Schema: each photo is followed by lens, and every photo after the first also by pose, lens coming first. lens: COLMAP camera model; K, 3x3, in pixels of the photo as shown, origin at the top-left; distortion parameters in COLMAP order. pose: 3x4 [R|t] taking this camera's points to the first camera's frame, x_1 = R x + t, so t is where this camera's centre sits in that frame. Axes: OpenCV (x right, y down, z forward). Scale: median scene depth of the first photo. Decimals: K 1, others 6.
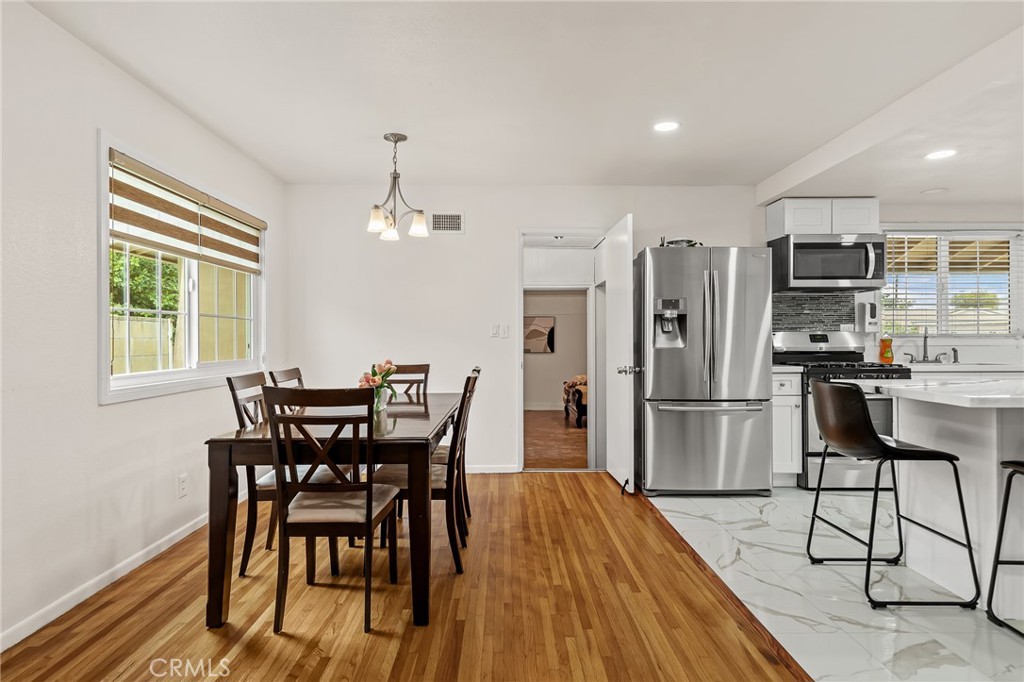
lens RADIAL K [[586.7, 0, 509.3], [0, 586.7, 337.5], [0, 0, 1]] dist [0.016455, 0.001998]
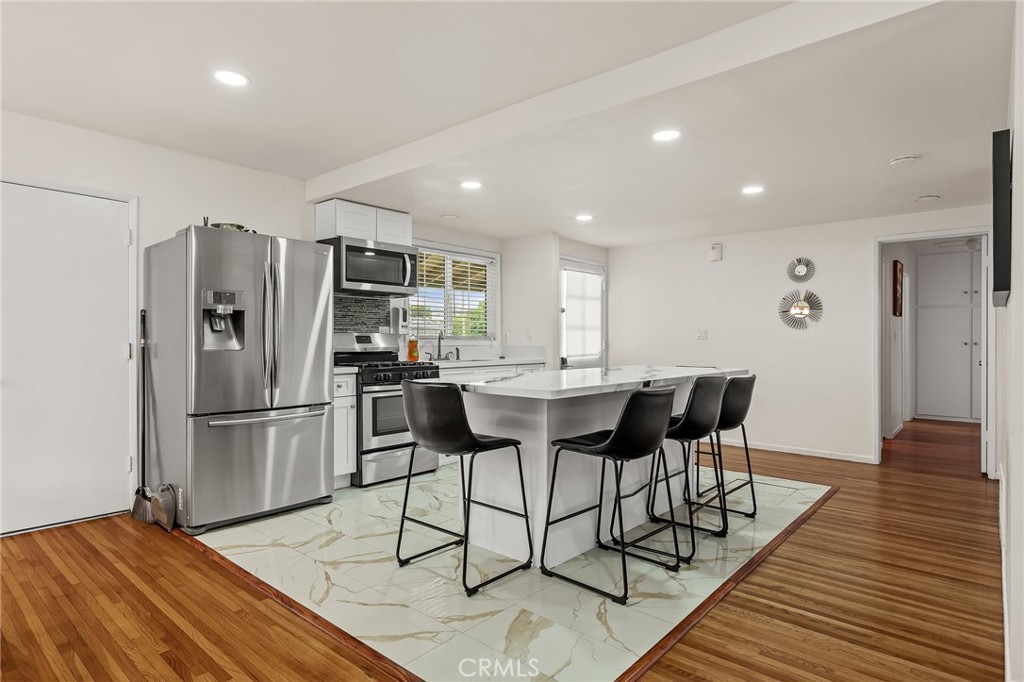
lens RADIAL K [[557.8, 0, 511.5], [0, 557.8, 344.5], [0, 0, 1]] dist [0.002601, 0.001623]
pose [[0.668608, -0.002875, 0.743610, -0.045916], [-0.004435, 0.999959, 0.007853, 0.001624], [-0.743602, -0.008549, 0.668568, 0.187070]]
